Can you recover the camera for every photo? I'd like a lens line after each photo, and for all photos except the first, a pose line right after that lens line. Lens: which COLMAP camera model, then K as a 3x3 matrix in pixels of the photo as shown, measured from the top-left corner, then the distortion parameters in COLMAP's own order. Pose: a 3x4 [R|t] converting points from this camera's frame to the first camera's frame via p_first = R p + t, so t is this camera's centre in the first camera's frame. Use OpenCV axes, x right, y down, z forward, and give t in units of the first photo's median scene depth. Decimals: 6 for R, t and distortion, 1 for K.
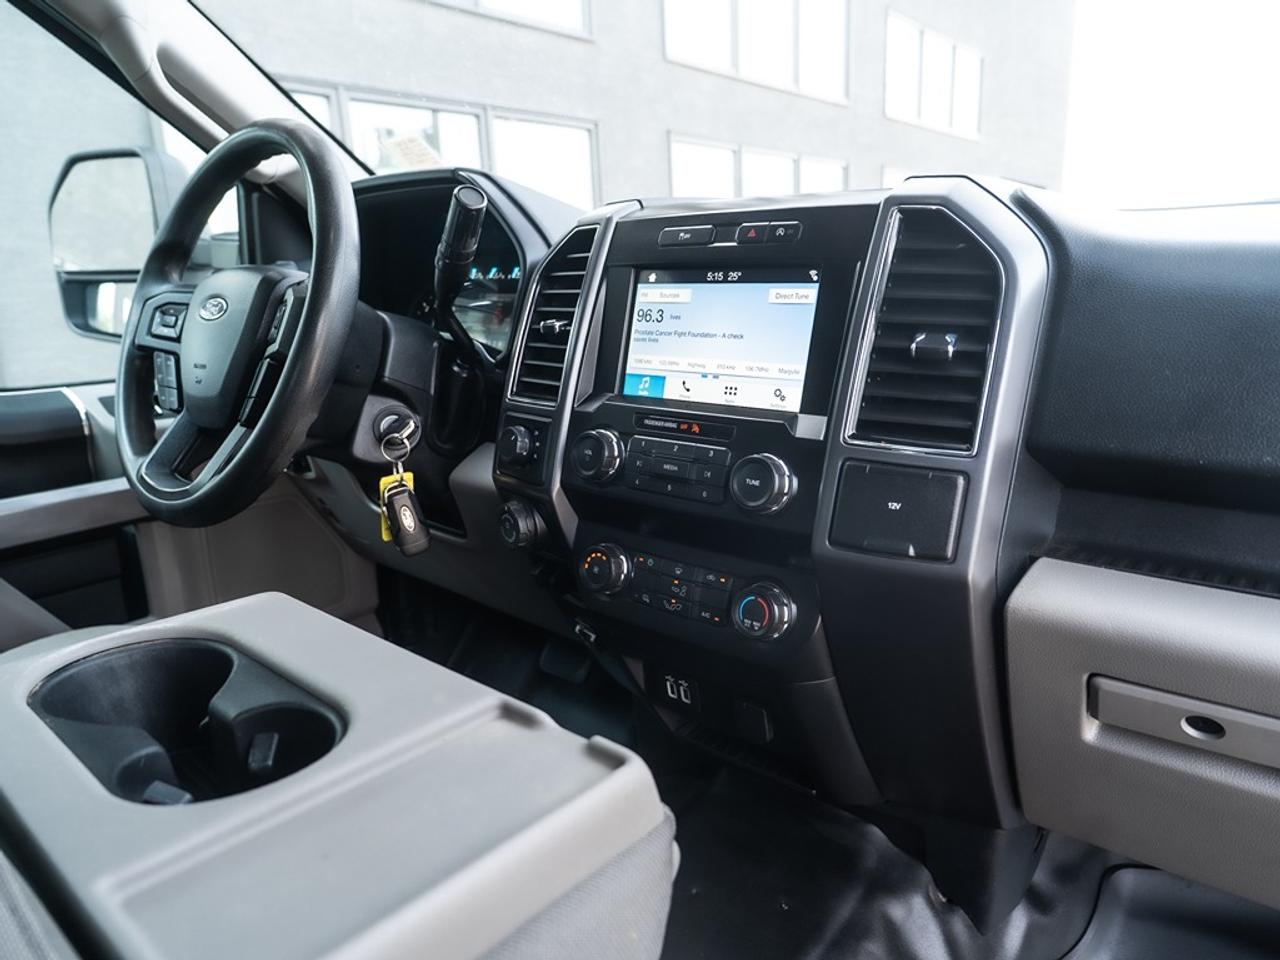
lens RADIAL K [[831.3, 0, 679.6], [0, 831.3, 500.5], [0, 0, 1]] dist [-0.016020, 0.001007]
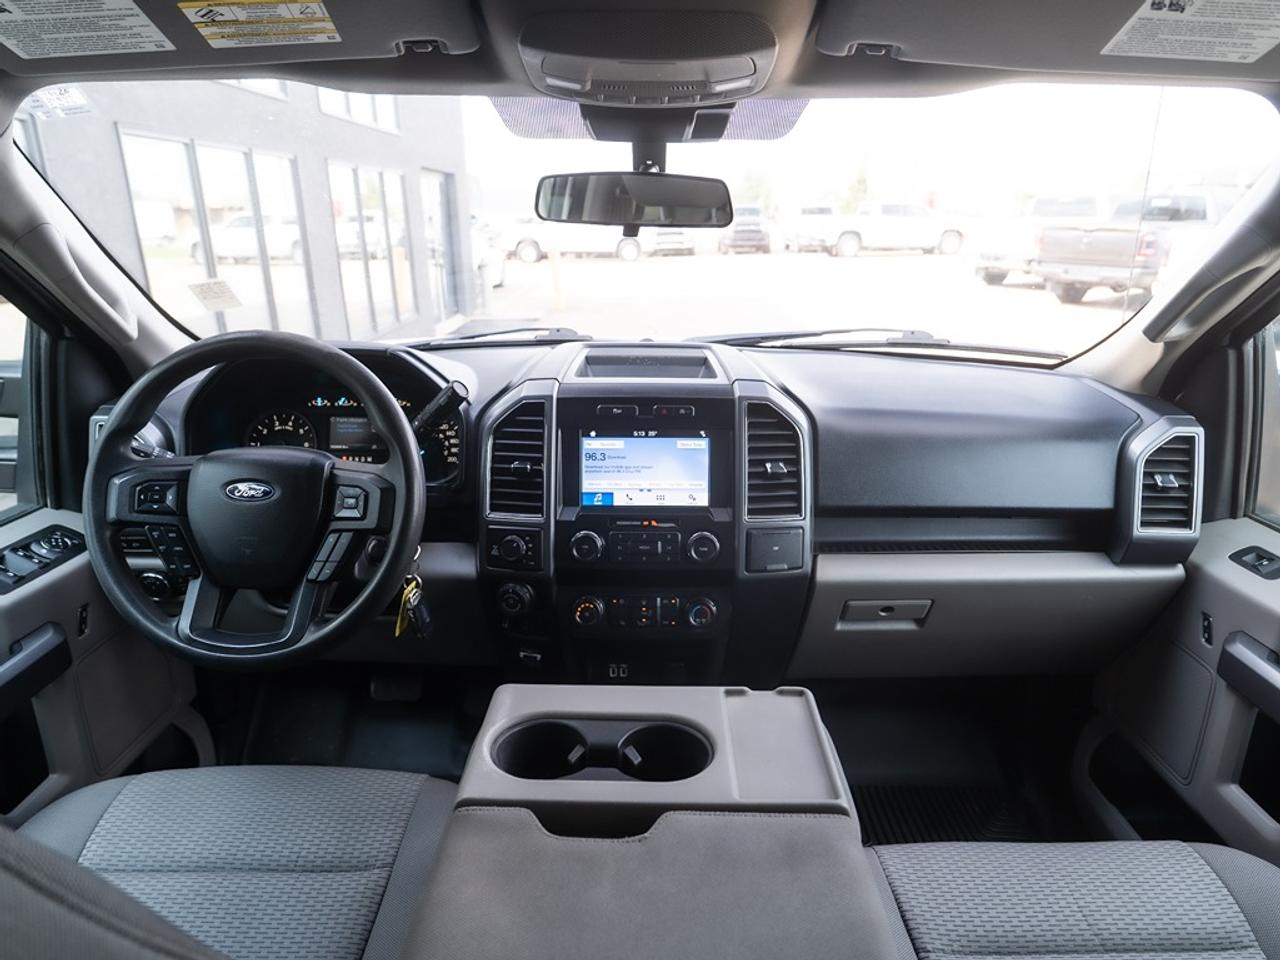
lens RADIAL K [[779.7, 0, 640.0], [0, 779.7, 480.0], [0, 0, 1]] dist [-0.018510, 0.001366]
pose [[0.792653, -0.172073, 0.584887, -0.893992], [0.147227, 0.984976, 0.090254, -0.308389], [-0.591630, 0.014571, 0.806078, -0.309586]]
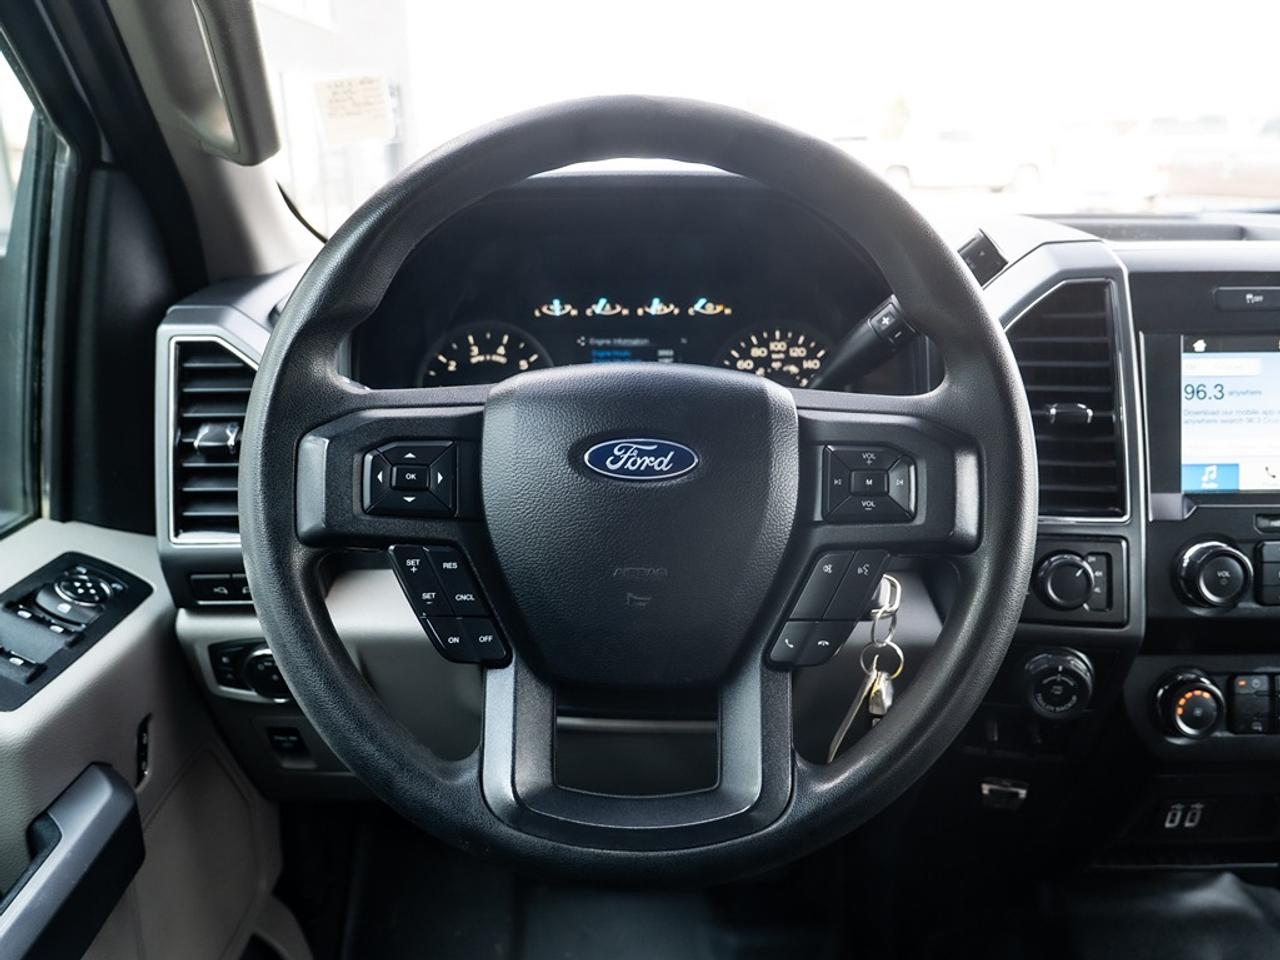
lens RADIAL K [[1013.2, 0, 638.3], [0, 1013.2, 458.8], [0, 0, 1]] dist [-0.022164, 0.004231]
pose [[0.772667, -0.165360, 0.612897, -1.104478], [0.161765, 0.984893, 0.061791, -0.313759], [-0.613855, 0.051402, 0.787743, 0.570300]]
